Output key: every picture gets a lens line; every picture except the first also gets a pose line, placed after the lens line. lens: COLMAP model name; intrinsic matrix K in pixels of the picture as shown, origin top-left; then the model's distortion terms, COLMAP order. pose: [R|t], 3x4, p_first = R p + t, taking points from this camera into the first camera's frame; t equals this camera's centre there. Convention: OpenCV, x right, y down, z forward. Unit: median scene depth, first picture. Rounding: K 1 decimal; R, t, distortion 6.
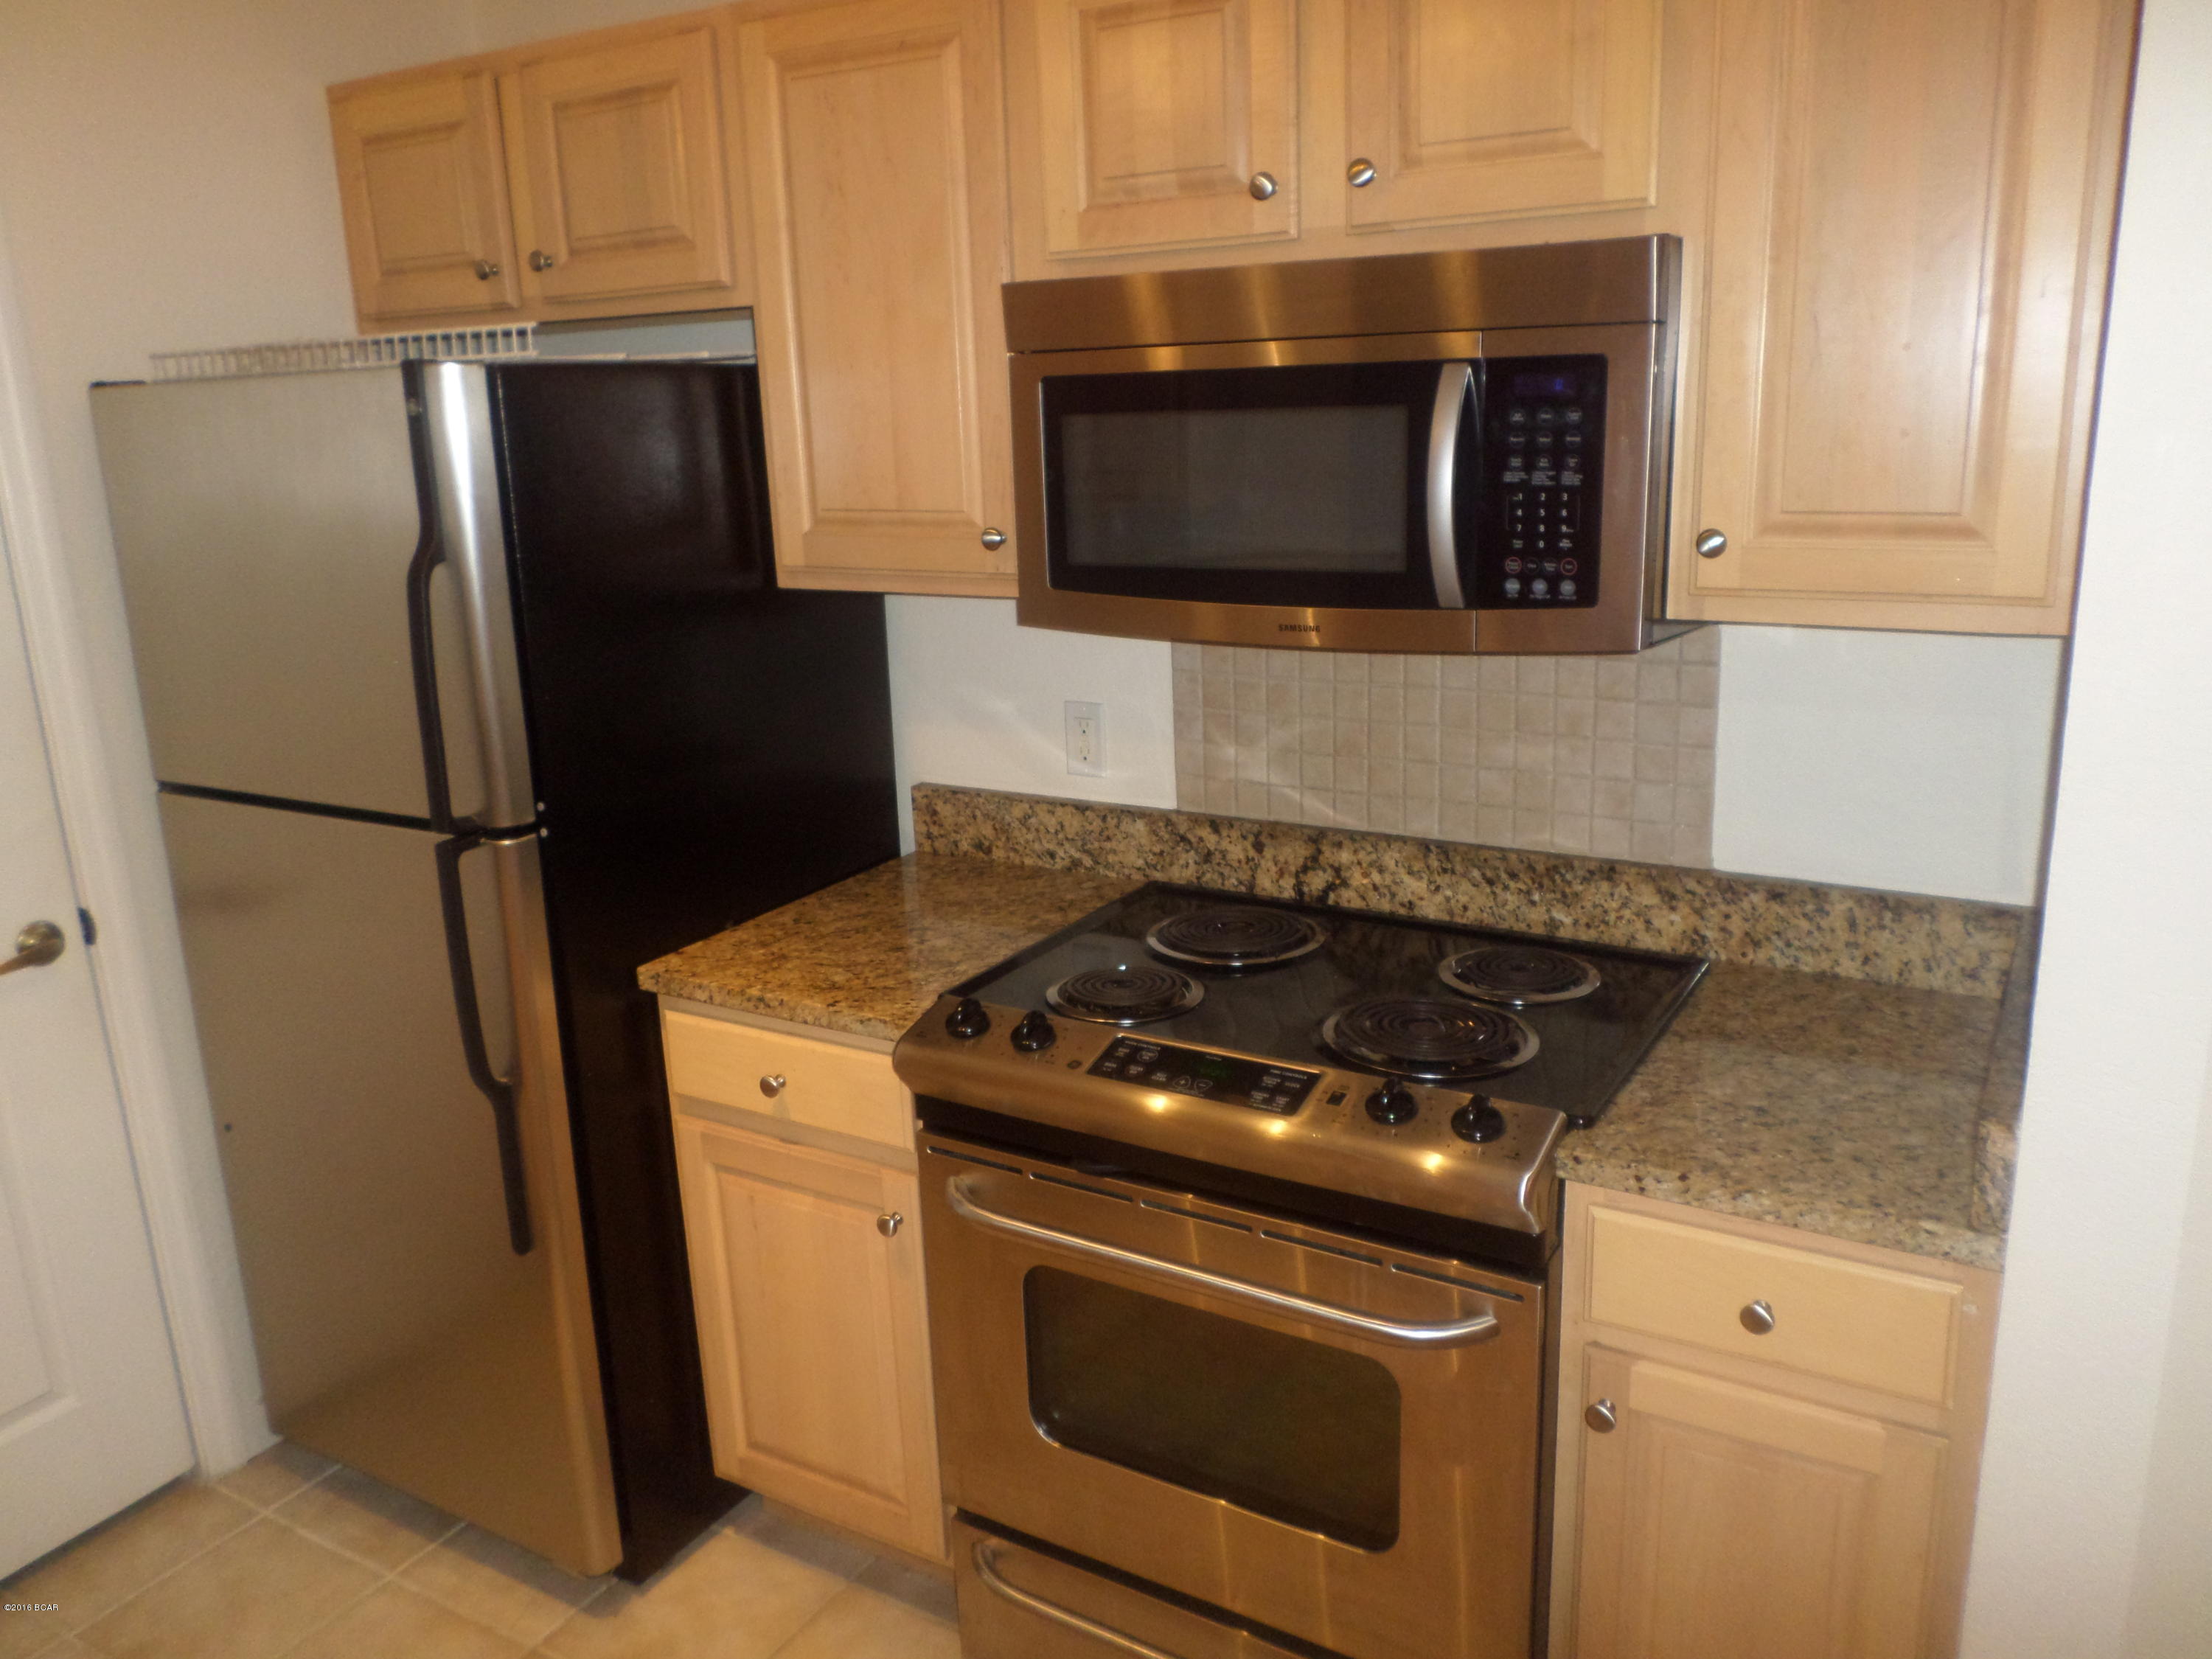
lens RADIAL K [[1651.0, 0, 1106.0], [0, 1651.0, 829.5], [0, 0, 1]] dist [-0.029101, -0.002164]
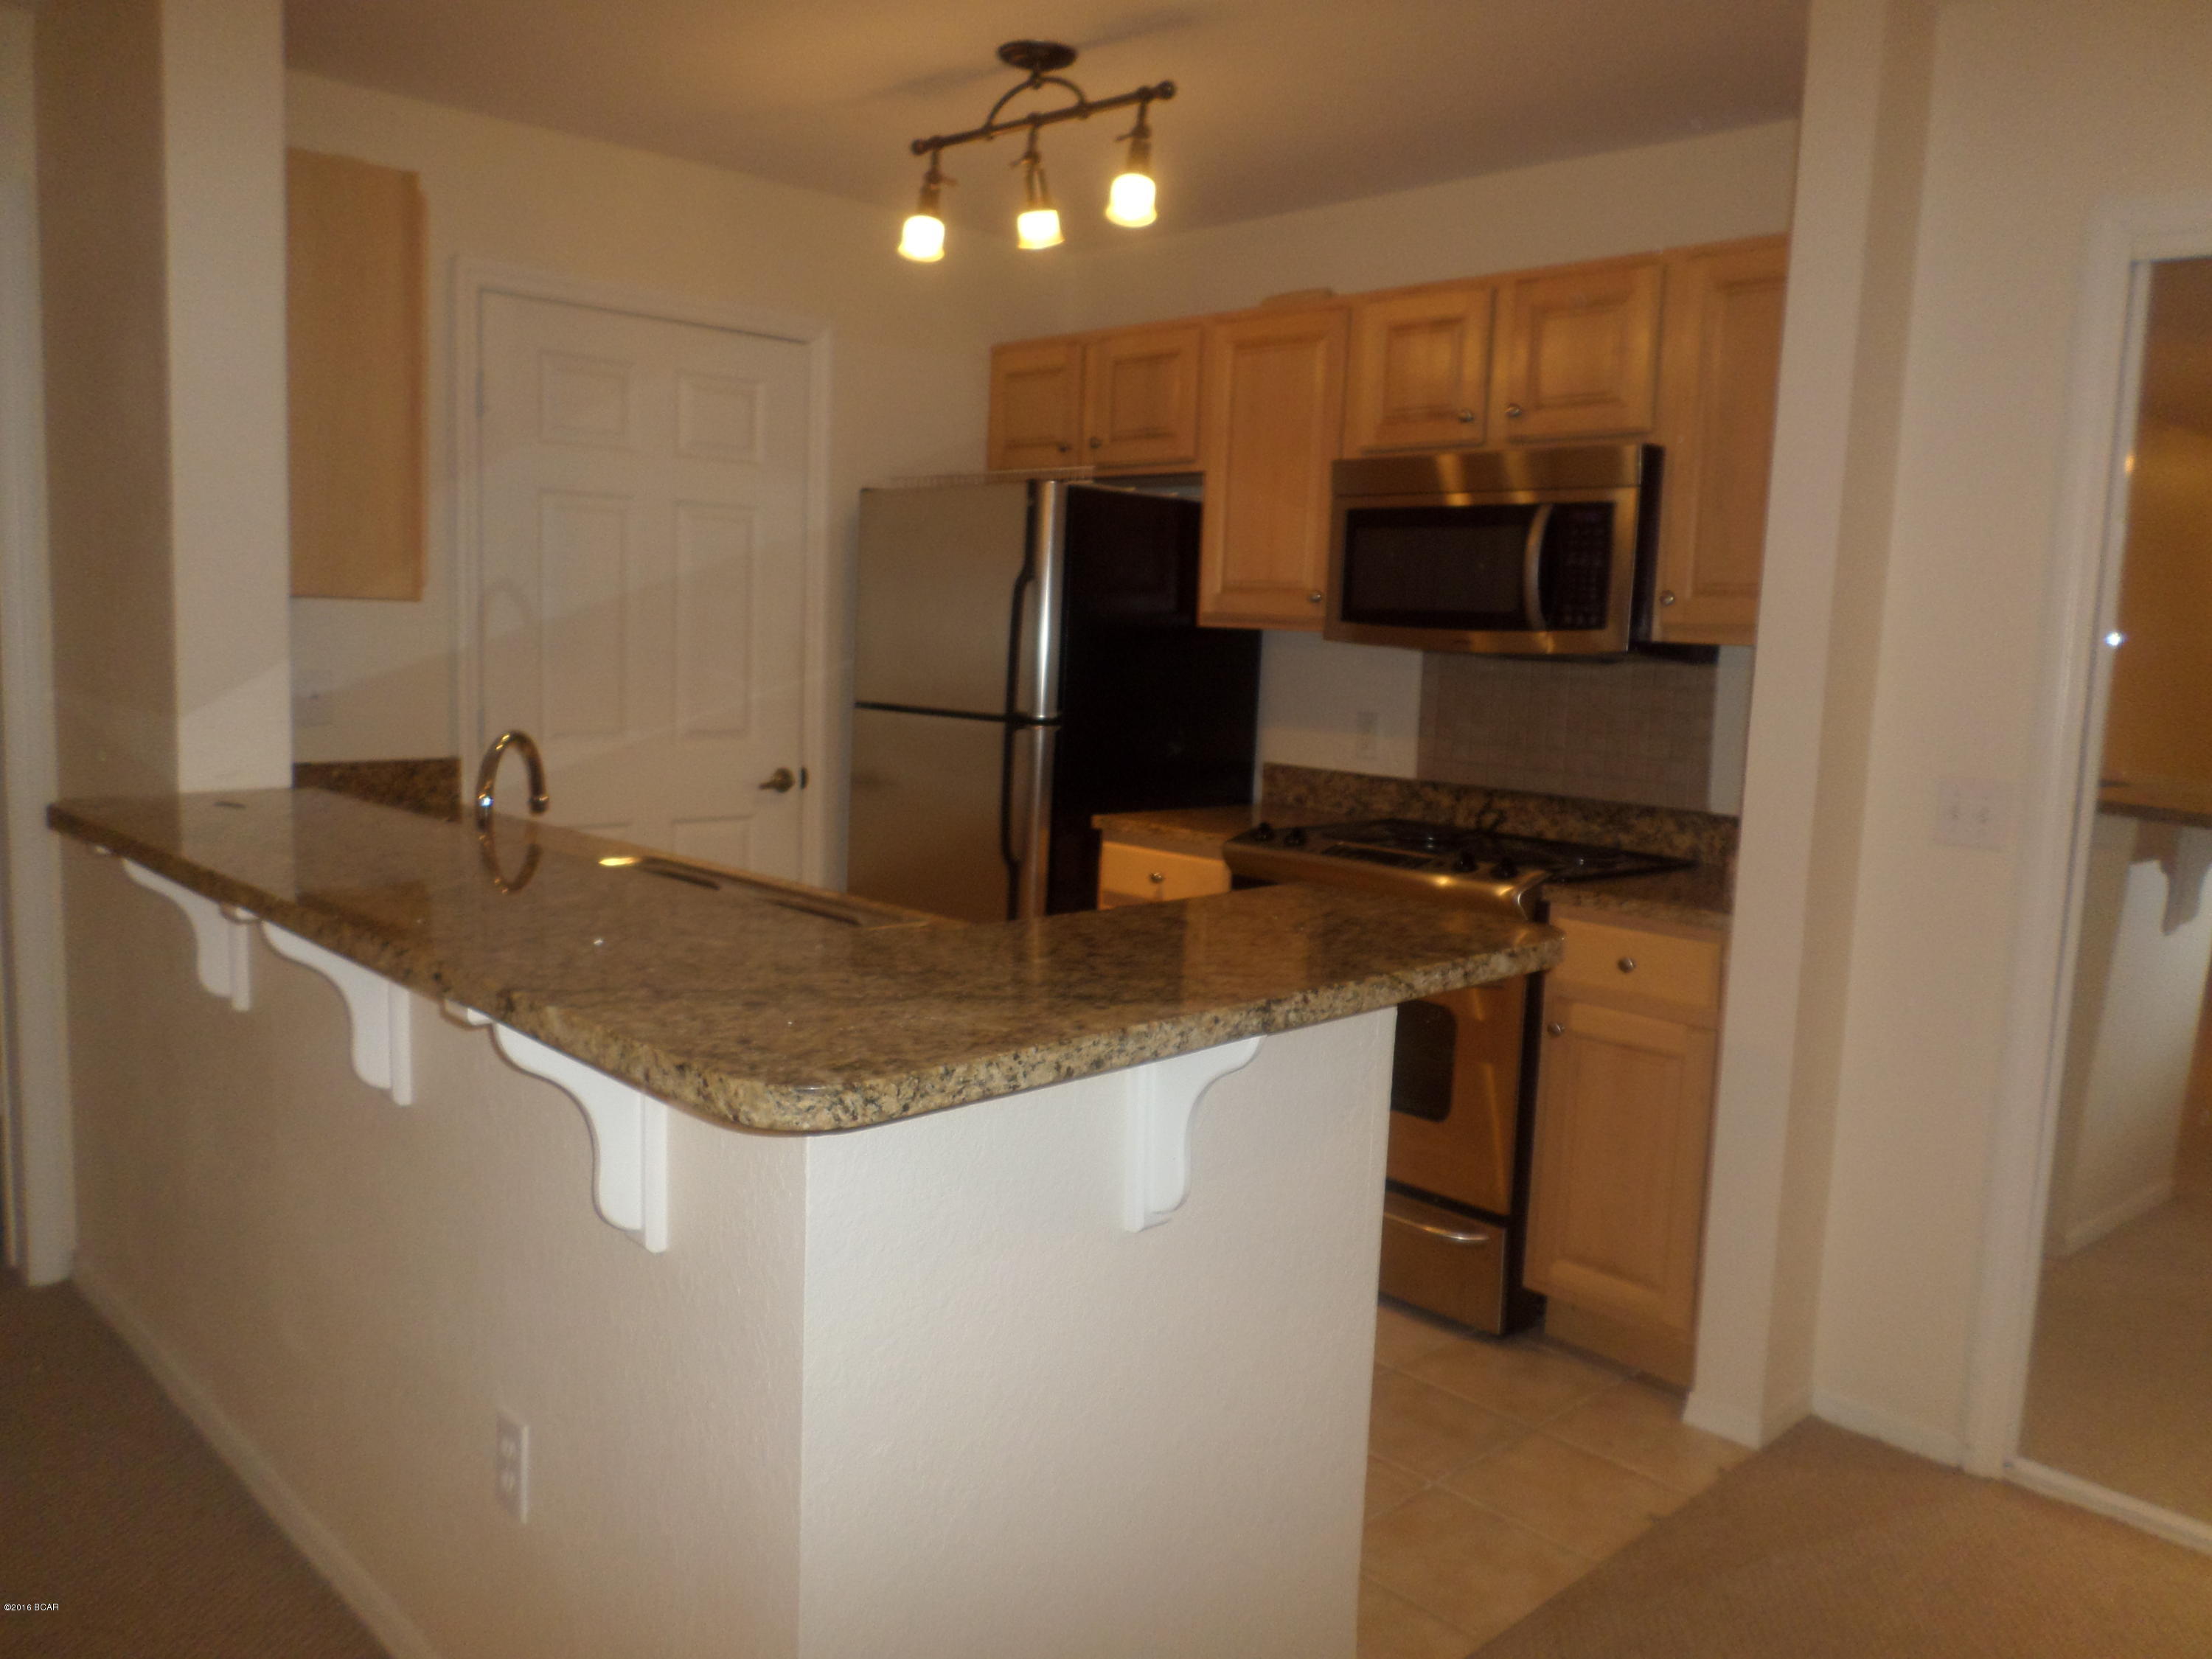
lens RADIAL K [[1651.0, 0, 1106.0], [0, 1651.0, 829.5], [0, 0, 1]] dist [-0.029101, -0.002164]
pose [[0.960691, 0.104343, -0.257266, 0.195088], [-0.139739, 0.982476, -0.123342, 0.317094], [0.239888, 0.154444, 0.958437, -0.727773]]
